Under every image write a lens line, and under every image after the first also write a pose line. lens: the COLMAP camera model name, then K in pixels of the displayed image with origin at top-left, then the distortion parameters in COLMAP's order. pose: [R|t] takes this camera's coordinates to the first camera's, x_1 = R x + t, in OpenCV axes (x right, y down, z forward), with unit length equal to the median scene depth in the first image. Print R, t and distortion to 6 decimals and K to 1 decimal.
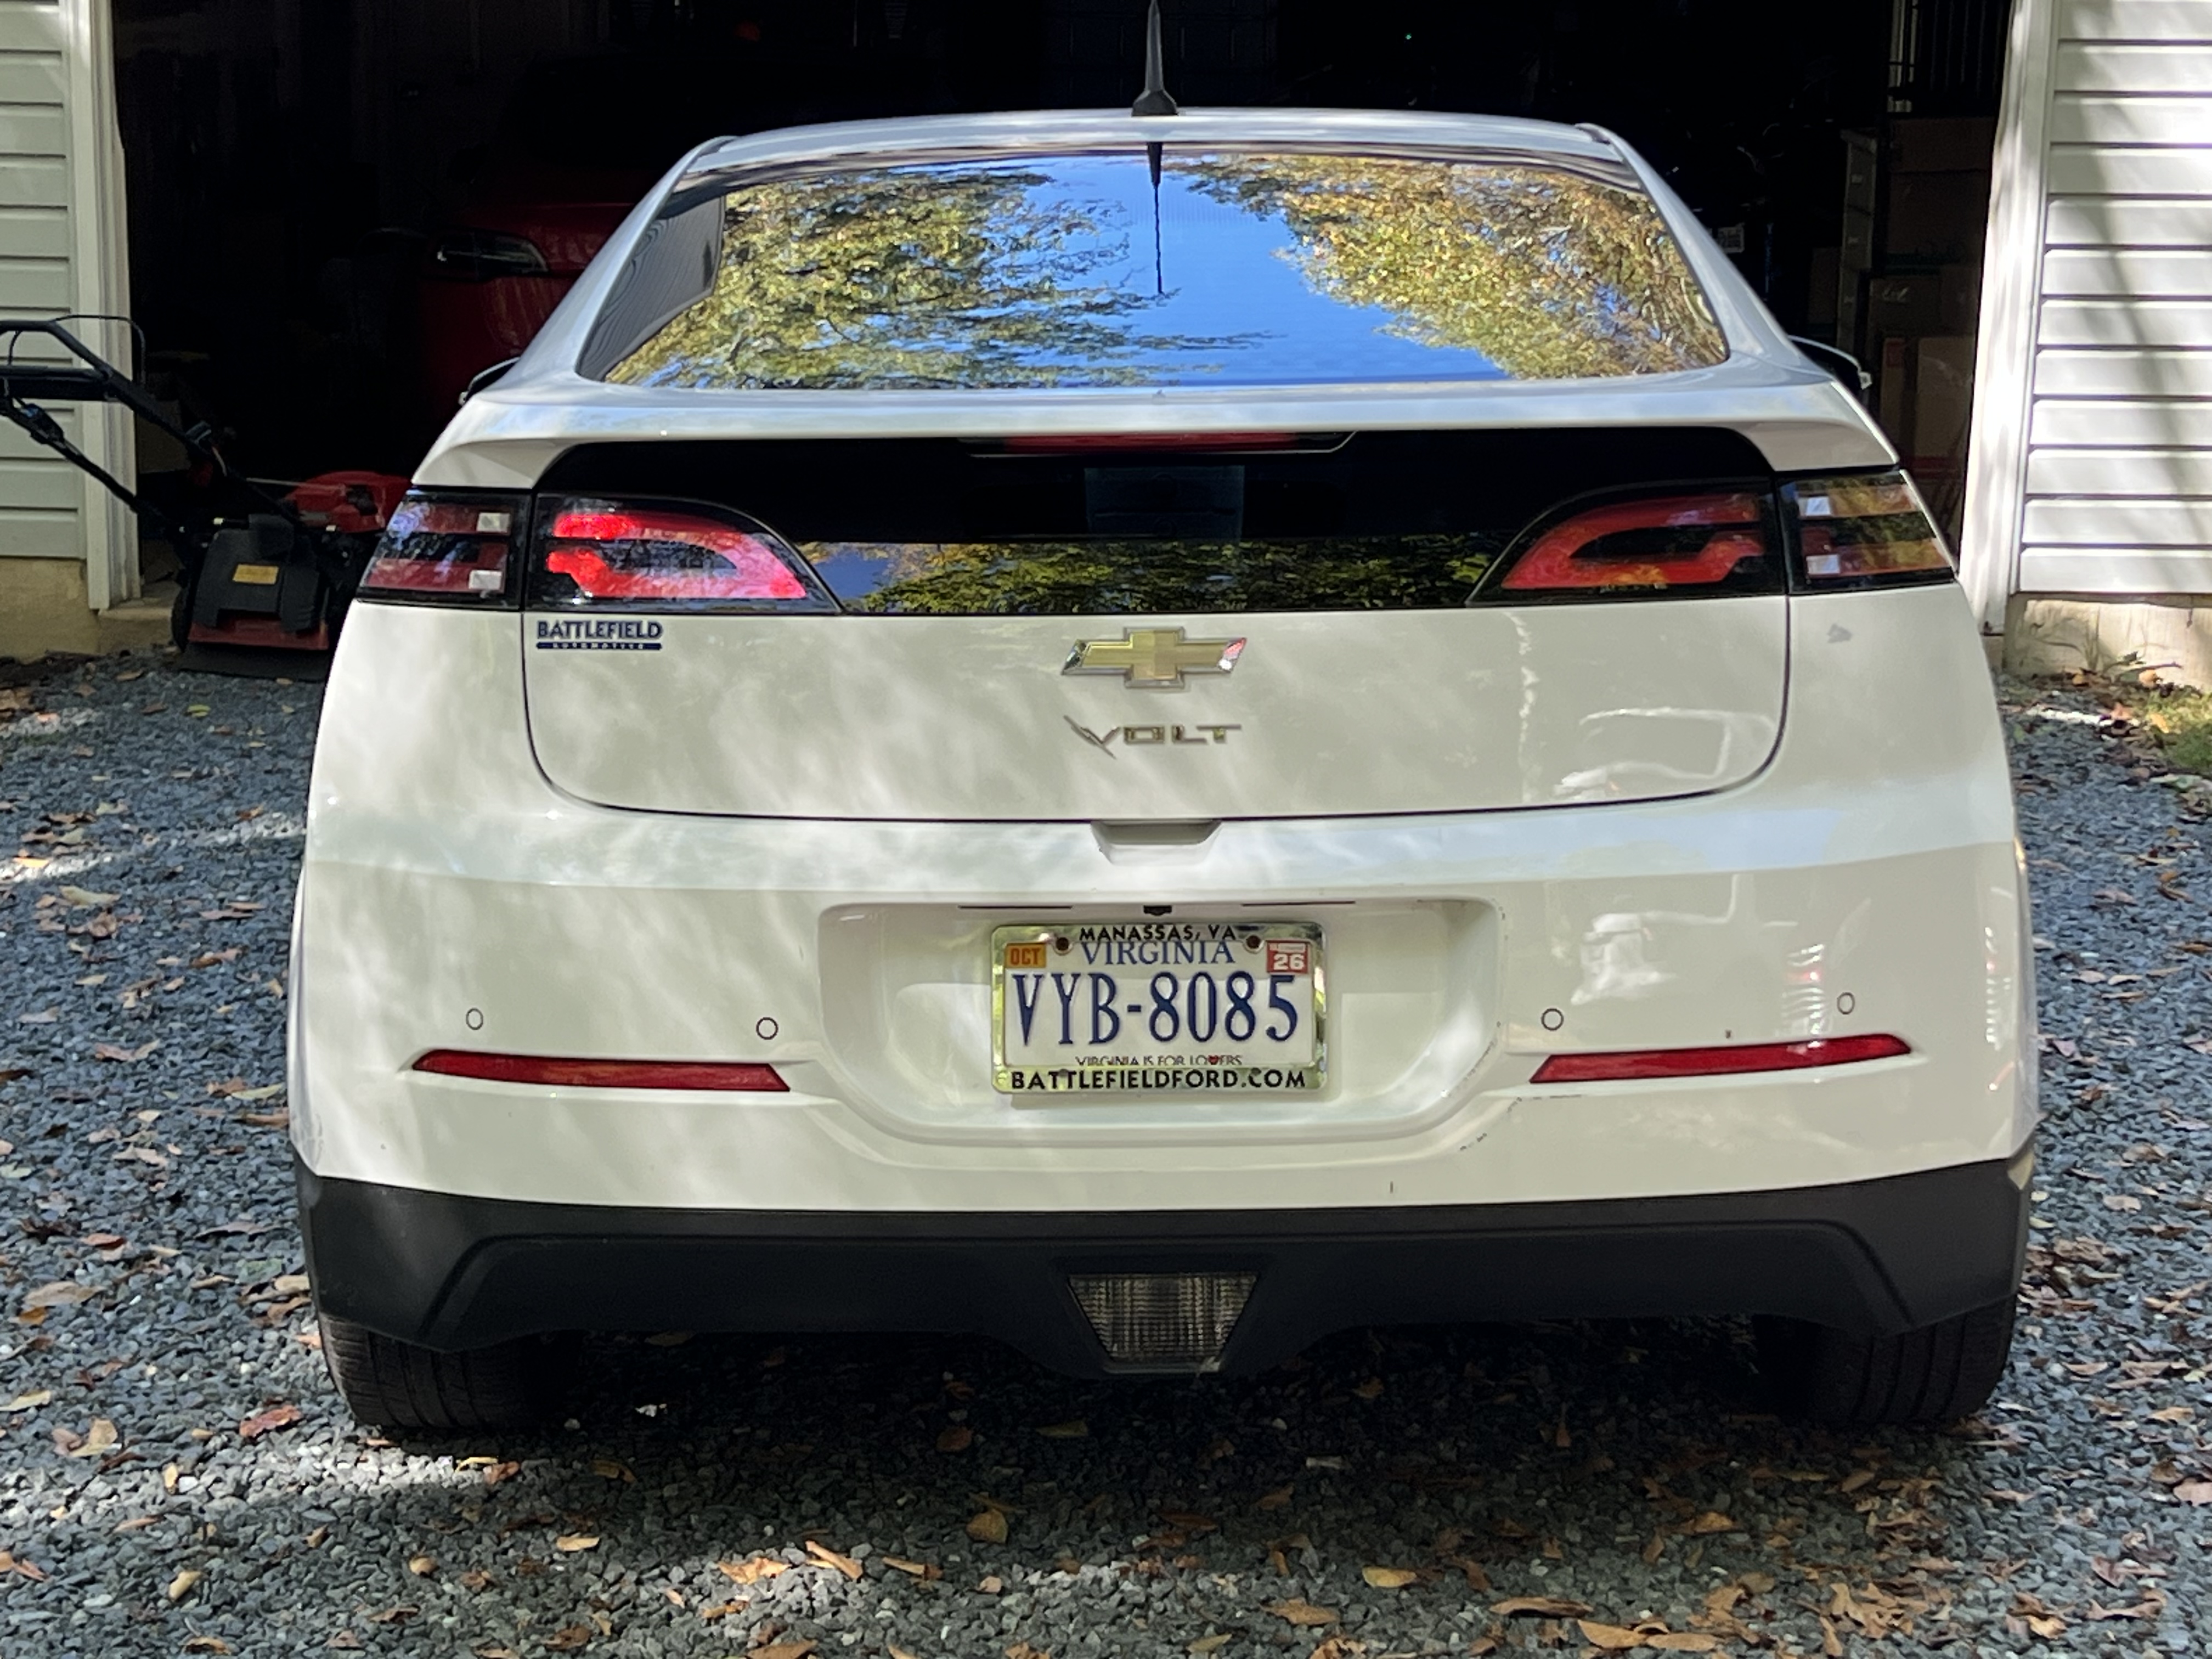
lens RADIAL K [[4166.5, 0, 1125.0], [0, 4166.5, 855.0], [0, 0, 1]] dist [0.142211, 0.000000]
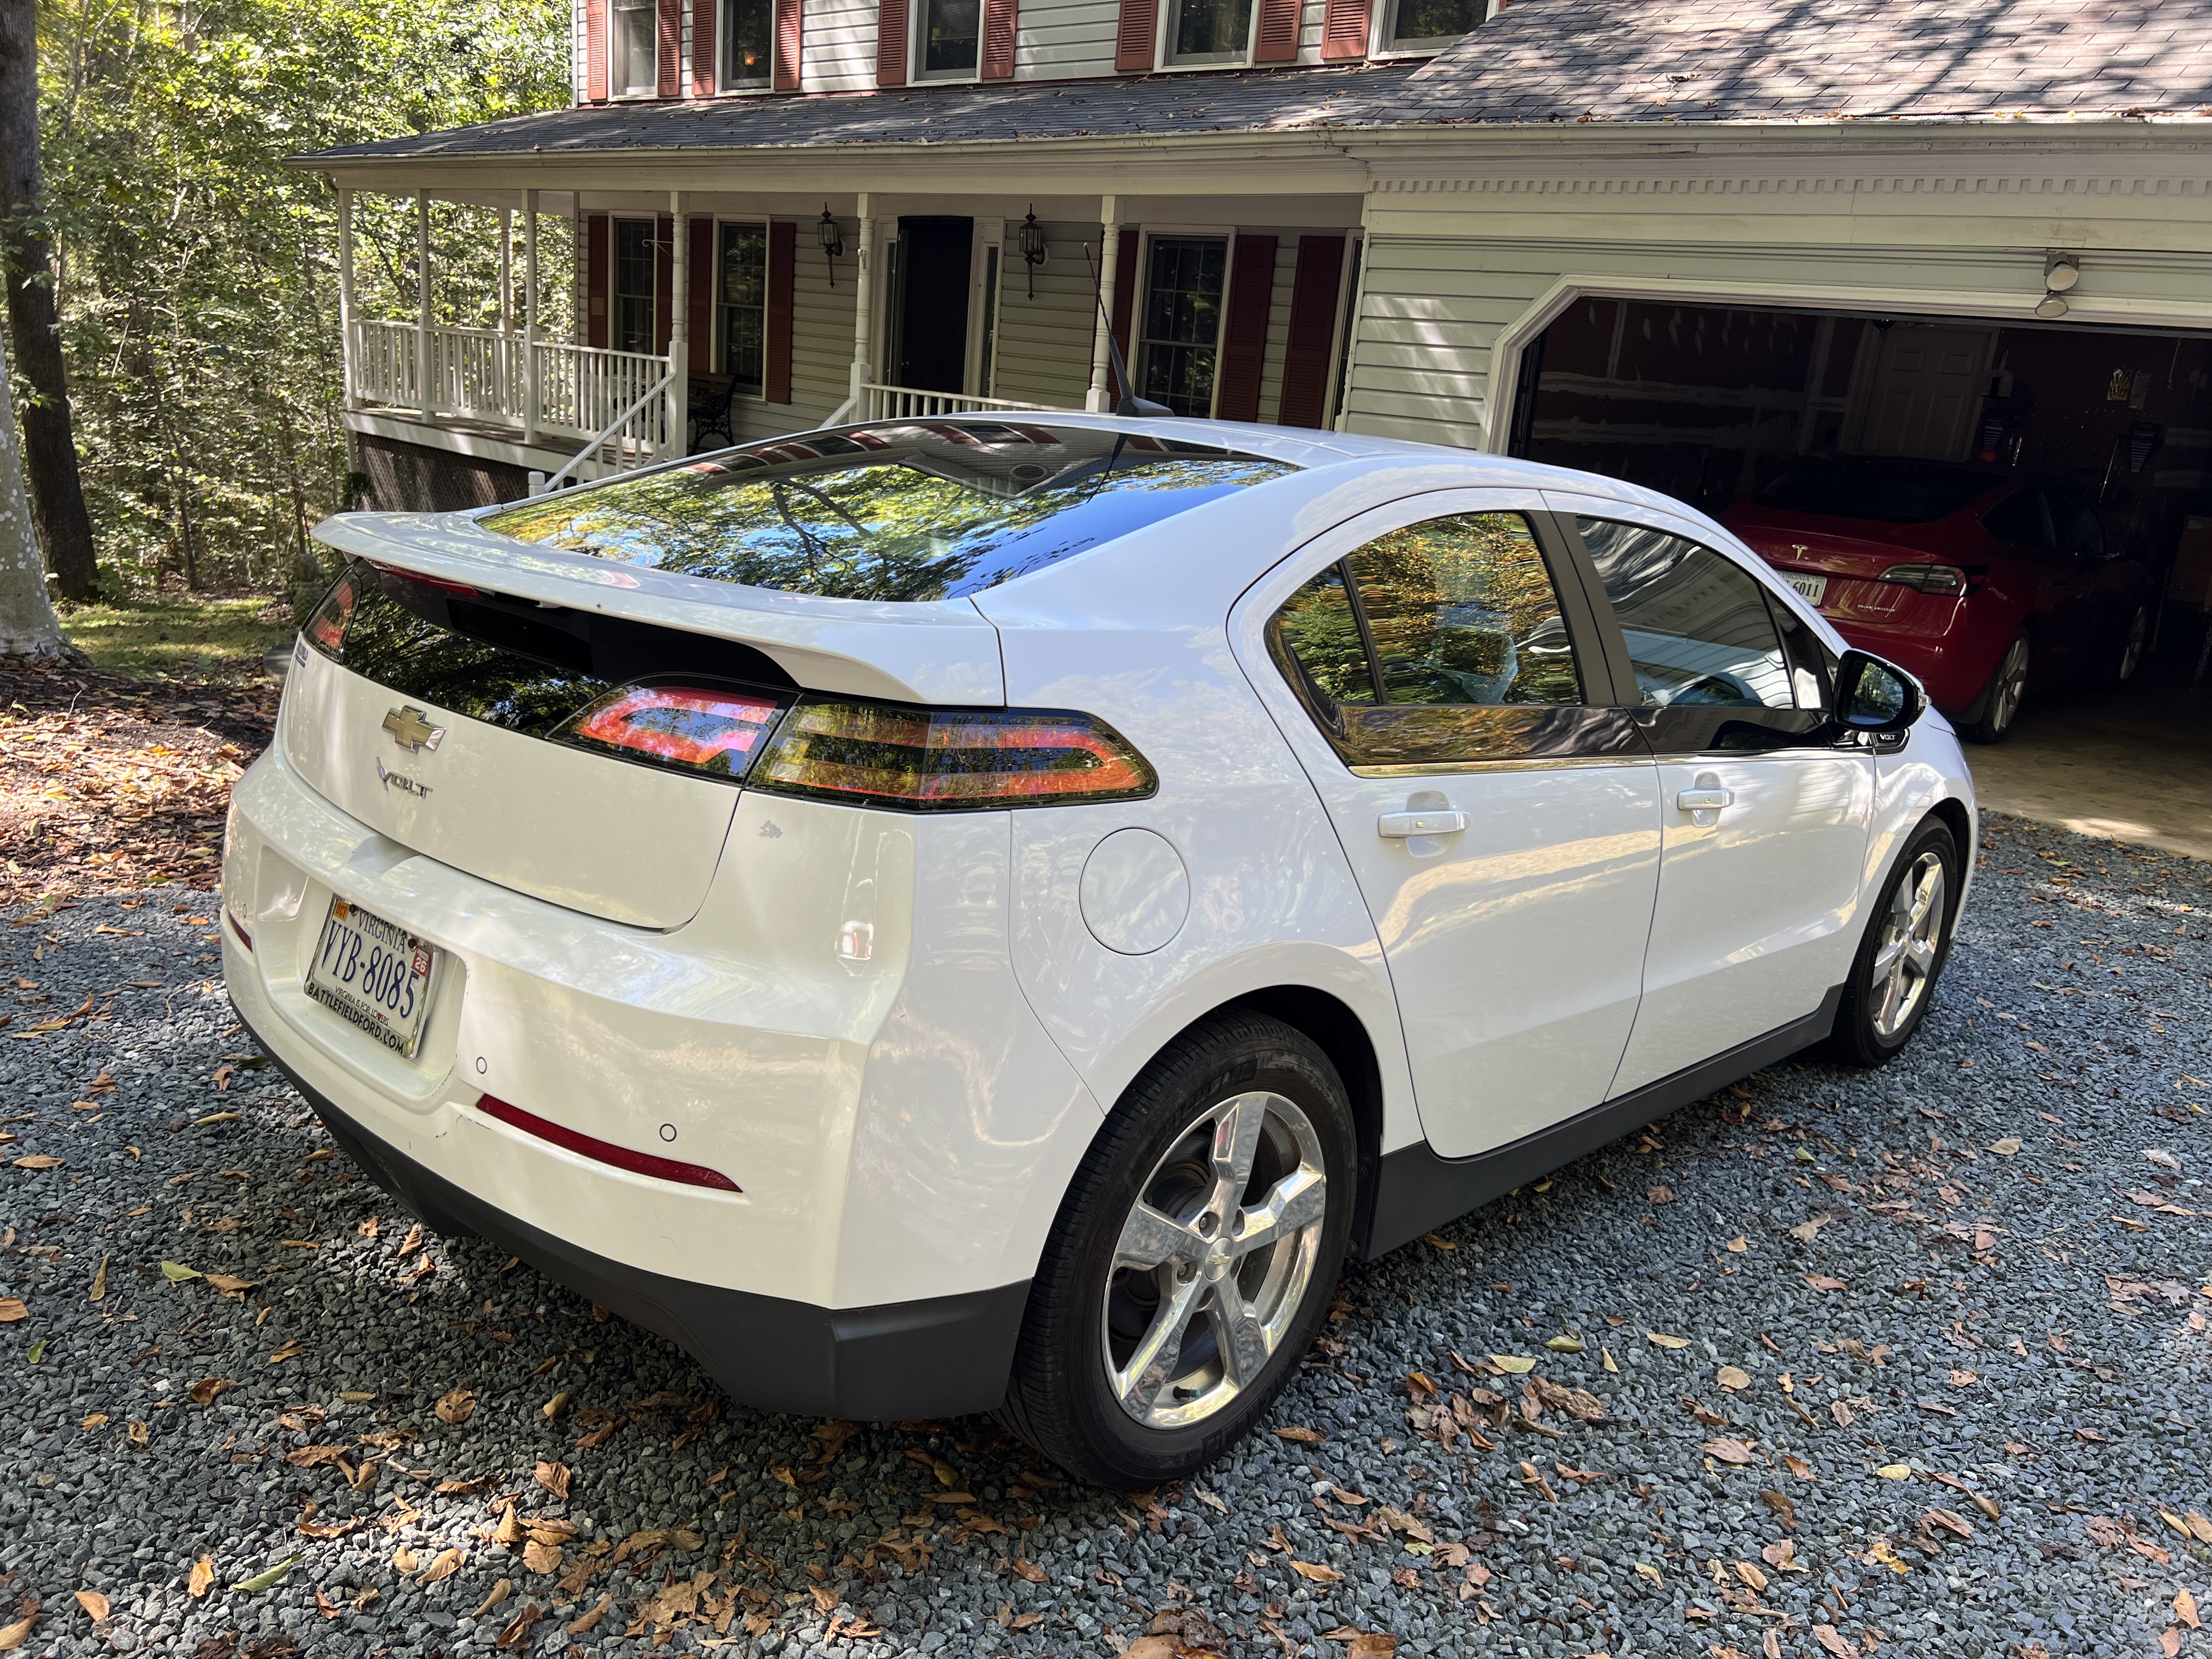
lens RADIAL K [[1662.3, 0, 1119.1], [0, 1662.3, 836.2], [0, 0, 1]] dist [0.053439, -0.058870]
pose [[0.731614, 0.235039, -0.639921, 0.552746], [-0.213117, 0.970493, 0.112801, -0.127223], [0.647551, 0.053851, 0.760117, 0.725966]]
